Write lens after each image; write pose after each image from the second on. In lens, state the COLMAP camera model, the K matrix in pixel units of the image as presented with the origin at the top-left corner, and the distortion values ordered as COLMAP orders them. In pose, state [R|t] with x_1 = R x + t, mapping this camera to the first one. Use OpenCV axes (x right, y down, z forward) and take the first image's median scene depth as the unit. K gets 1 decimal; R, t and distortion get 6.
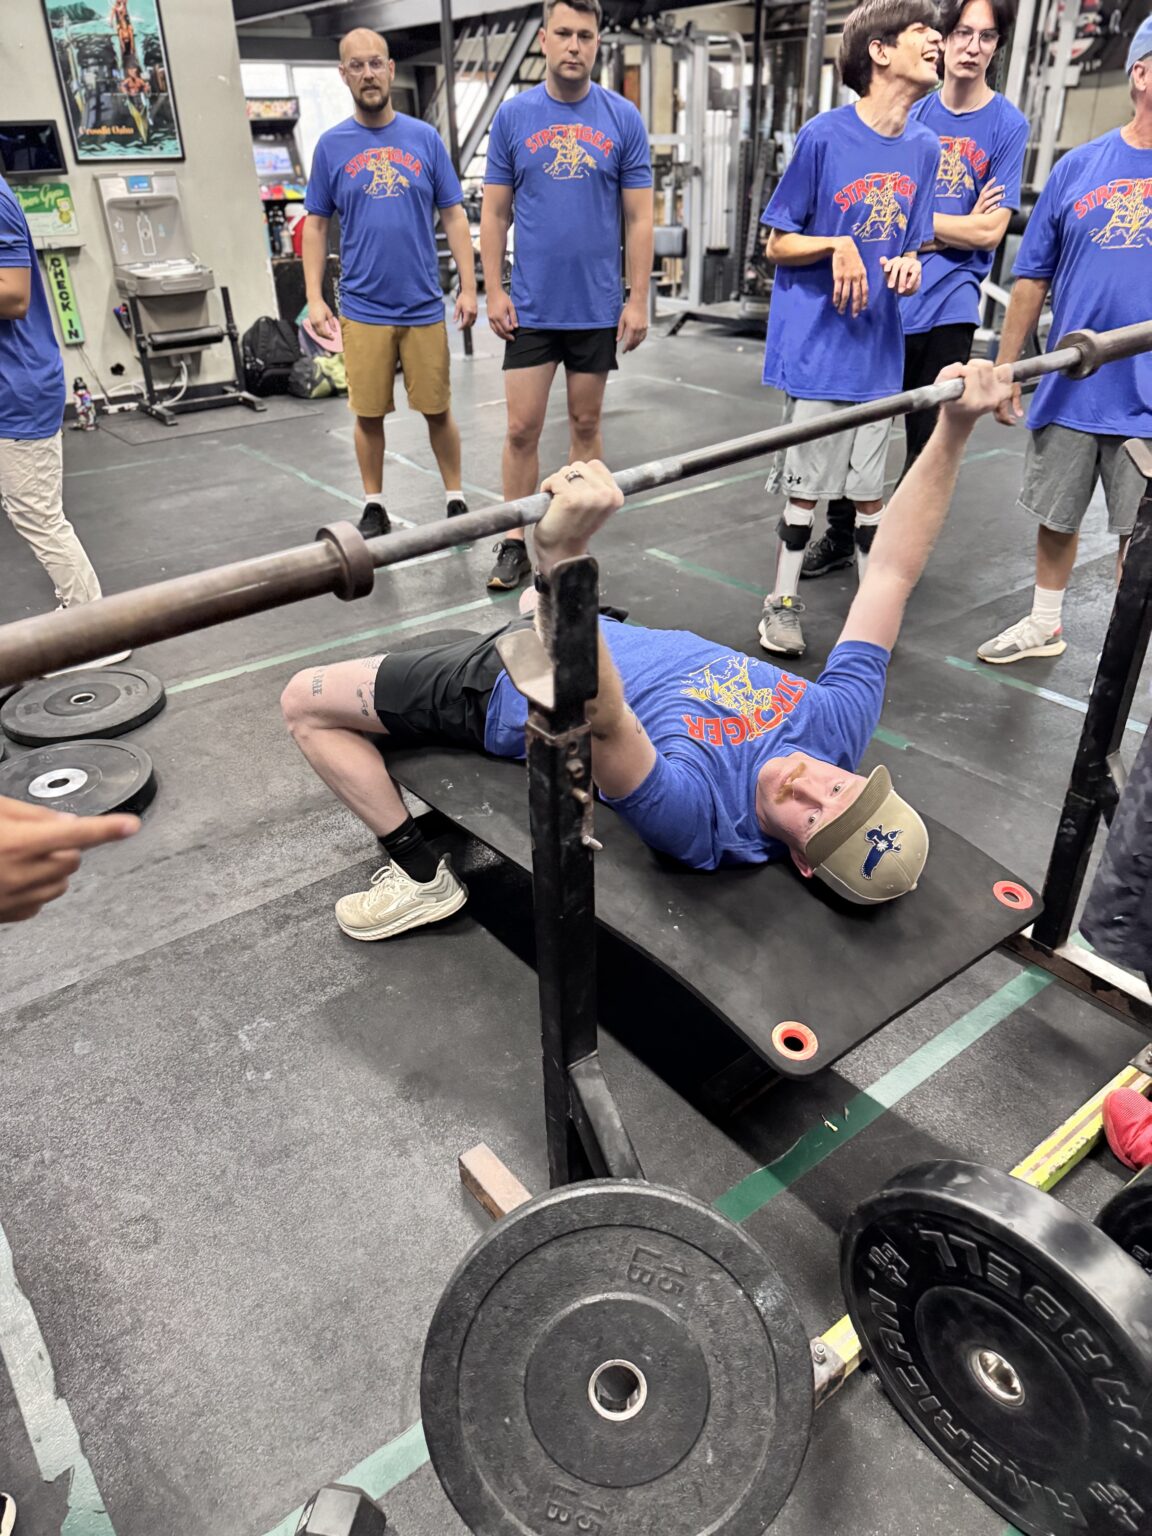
lens RADIAL K [[1070.9, 0, 576.0], [0, 1070.9, 768.0], [0, 0, 1]] dist [-0.002113, -0.002342]
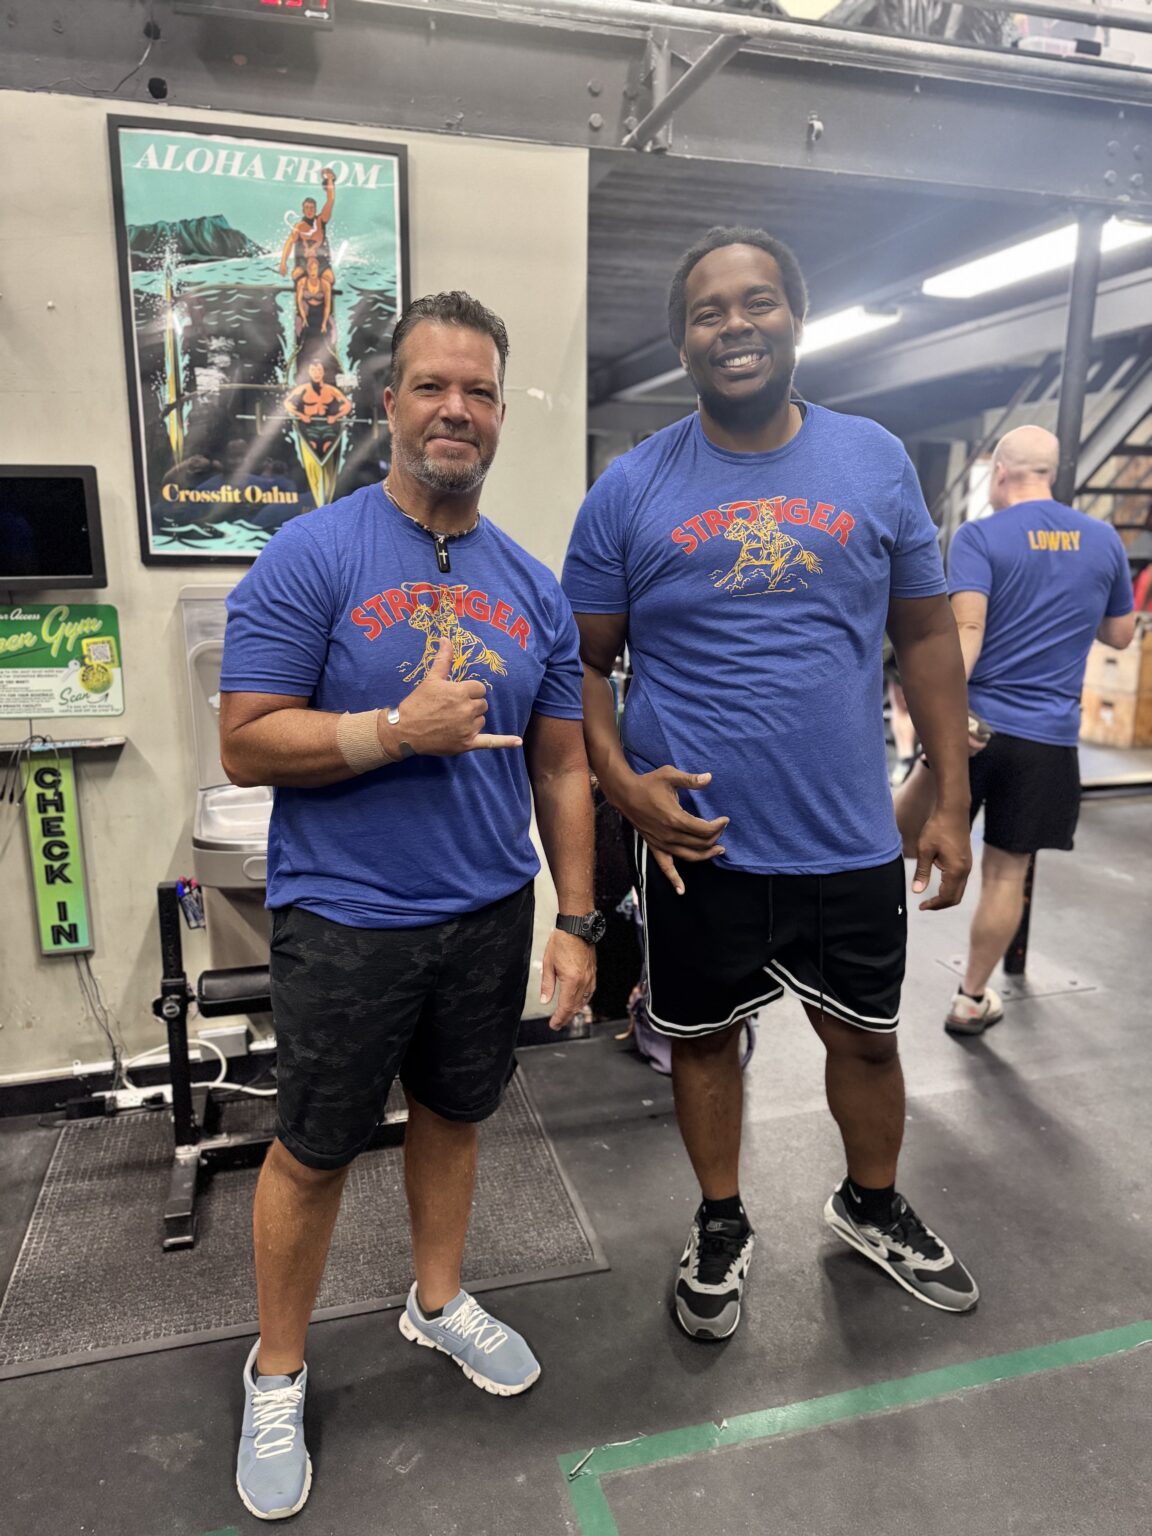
lens RADIAL K [[1070.9, 0, 576.0], [0, 1070.9, 768.0], [0, 0, 1]] dist [-0.002113, -0.002342]
pose [[0.926787, 0.104826, -0.360663, -0.157758], [-0.212545, 0.938089, -0.273520, -0.415482], [0.309662, 0.330152, 0.891689, 0.712103]]
